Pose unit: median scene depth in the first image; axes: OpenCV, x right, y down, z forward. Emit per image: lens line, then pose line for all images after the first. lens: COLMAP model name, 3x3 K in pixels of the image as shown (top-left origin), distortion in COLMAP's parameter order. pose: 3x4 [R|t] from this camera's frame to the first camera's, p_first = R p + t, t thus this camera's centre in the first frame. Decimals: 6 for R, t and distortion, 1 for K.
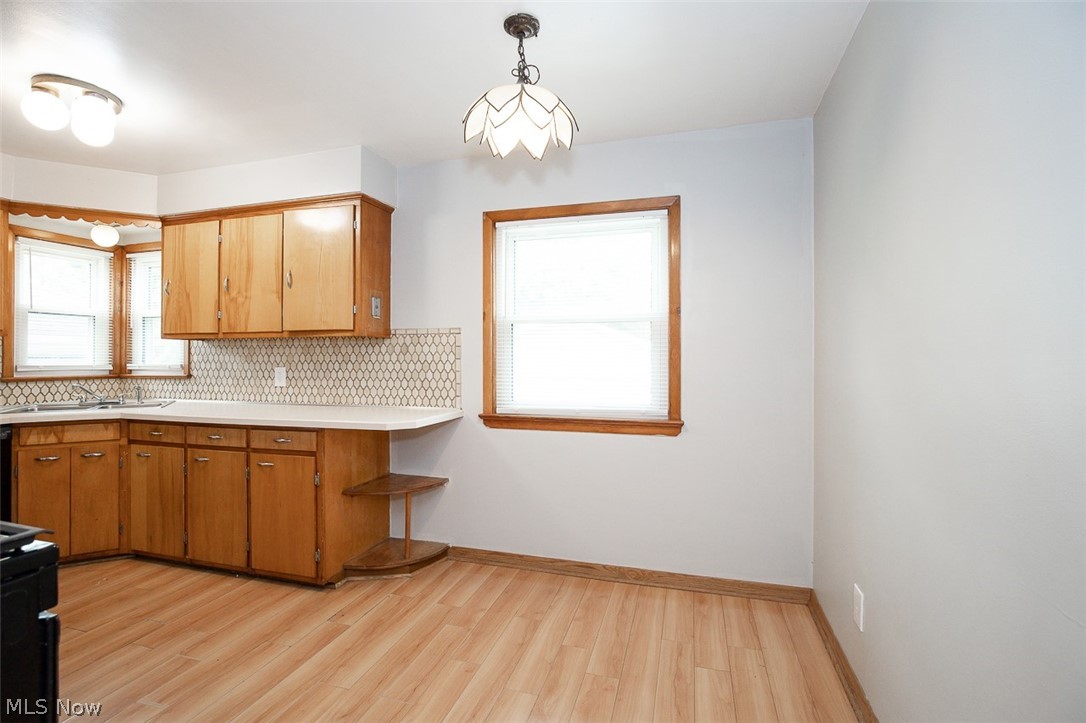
lens RADIAL K [[504.8, 0, 543.2], [0, 504.8, 350.7], [0, 0, 1]] dist [-0.014818, -0.000258]
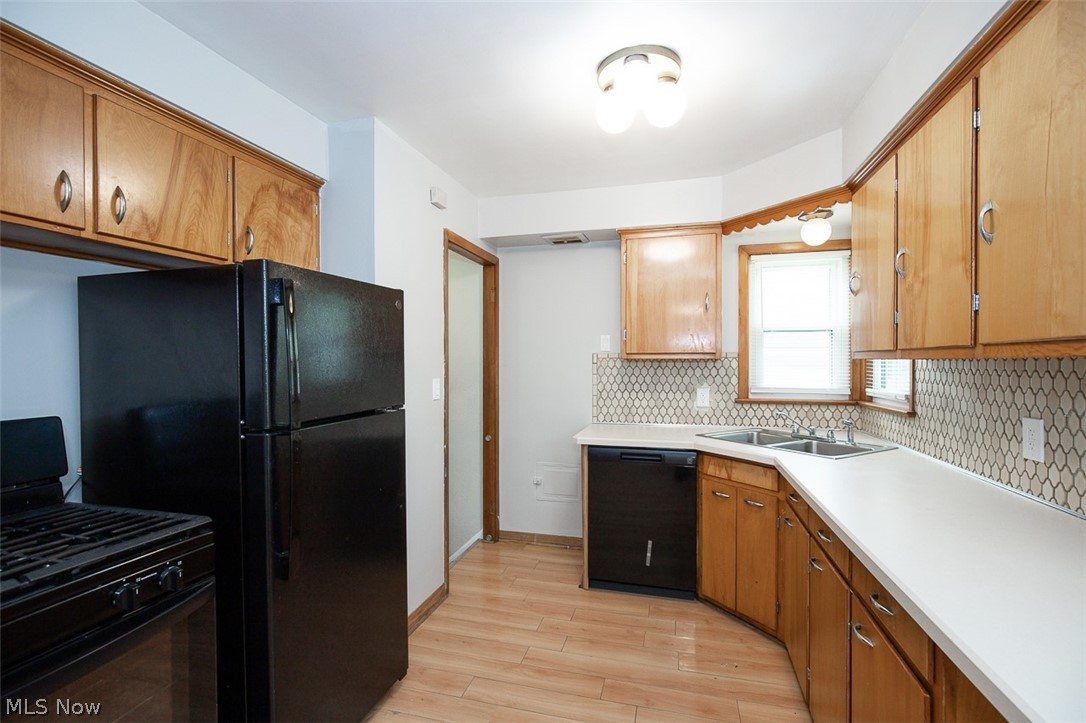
lens RADIAL K [[492.6, 0, 539.5], [0, 492.6, 369.2], [0, 0, 1]] dist [-0.009630, 0.000360]
pose [[0.015498, 0.016325, -0.999747, -0.087346], [0.012809, 0.999781, 0.016524, -0.026897], [0.999798, -0.013062, 0.015285, 0.564241]]
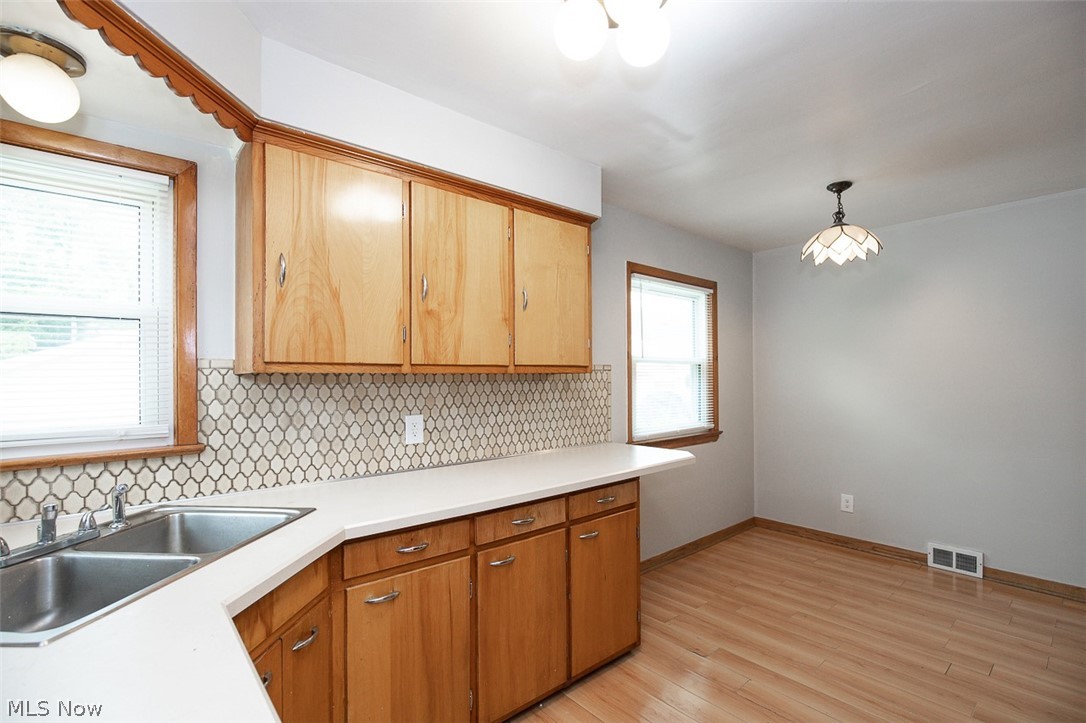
lens RADIAL K [[492.6, 0, 539.5], [0, 492.6, 369.2], [0, 0, 1]] dist [-0.009630, 0.000360]
pose [[0.545436, 0.010630, 0.838085, -1.026699], [-0.003219, 0.999939, -0.010588, -0.023238], [-0.838146, 0.003078, 0.545437, 0.522239]]
